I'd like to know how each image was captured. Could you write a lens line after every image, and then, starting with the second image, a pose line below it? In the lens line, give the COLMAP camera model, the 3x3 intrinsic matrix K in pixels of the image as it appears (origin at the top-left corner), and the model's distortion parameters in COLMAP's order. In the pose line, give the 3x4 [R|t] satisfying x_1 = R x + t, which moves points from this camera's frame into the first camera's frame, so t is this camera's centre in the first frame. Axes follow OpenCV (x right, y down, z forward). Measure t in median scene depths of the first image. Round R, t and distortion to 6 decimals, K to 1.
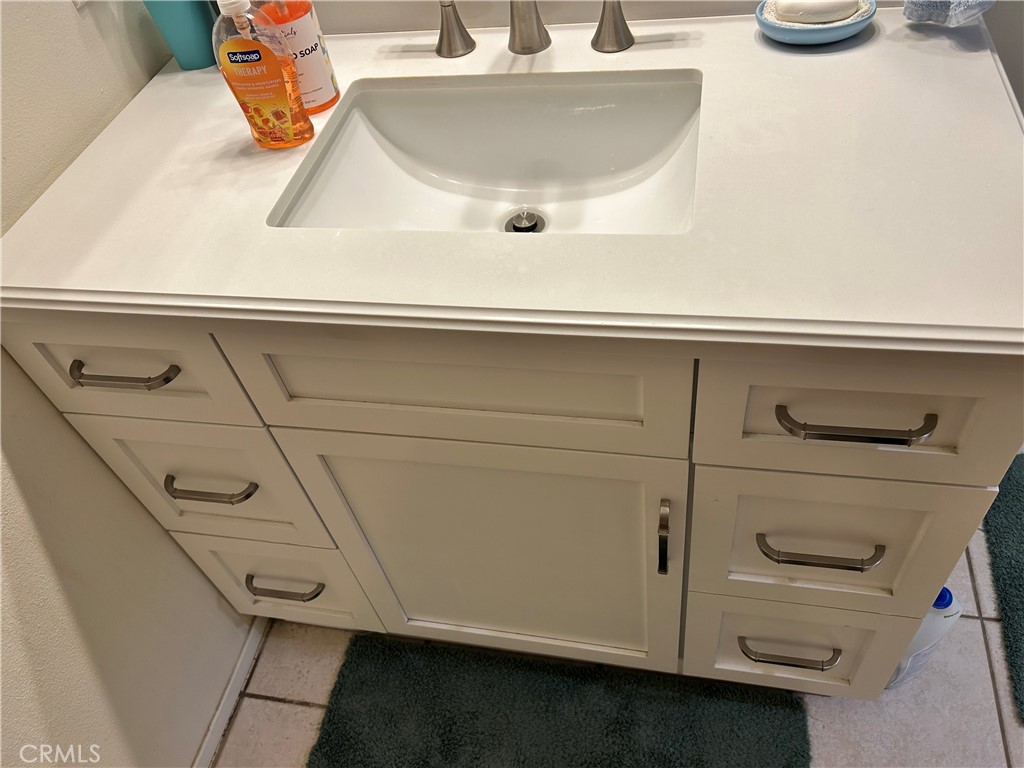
lens RADIAL K [[774.9, 0, 508.5], [0, 774.9, 382.4], [0, 0, 1]] dist [0.065696, -0.079208]
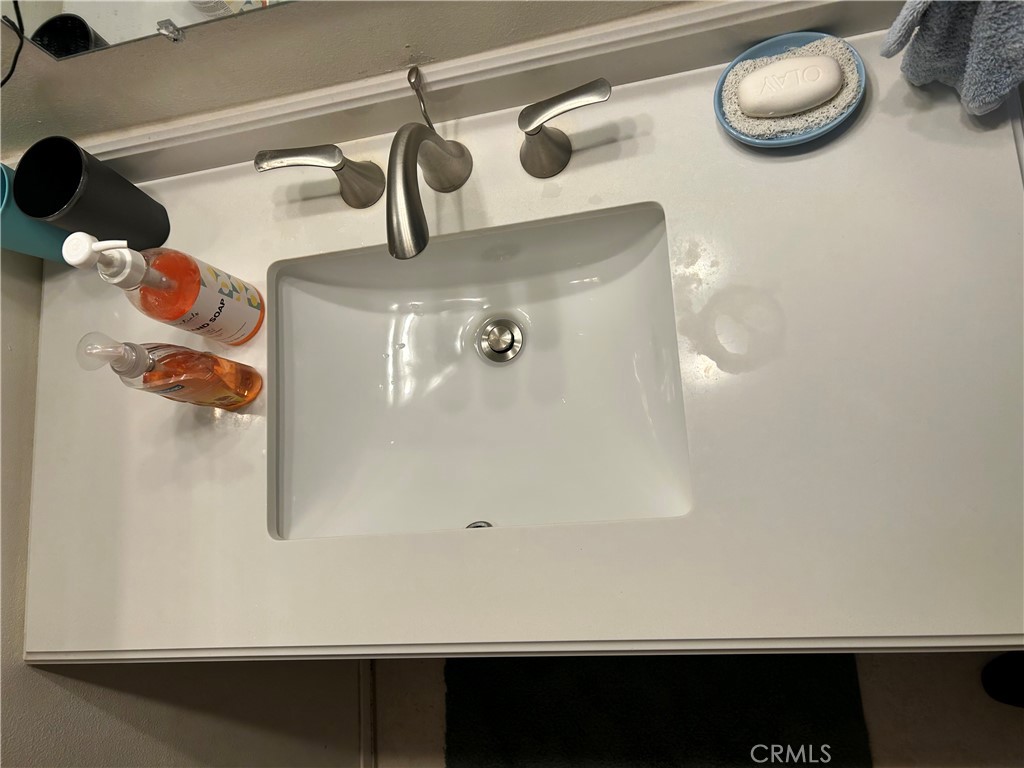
lens RADIAL K [[774.9, 0, 508.5], [0, 774.9, 382.4], [0, 0, 1]] dist [0.065696, -0.079208]
pose [[0.960596, -0.263555, -0.088283, 0.107081], [0.272689, 0.832122, 0.482922, -0.655565], [-0.053814, -0.487966, 0.871202, 0.176462]]
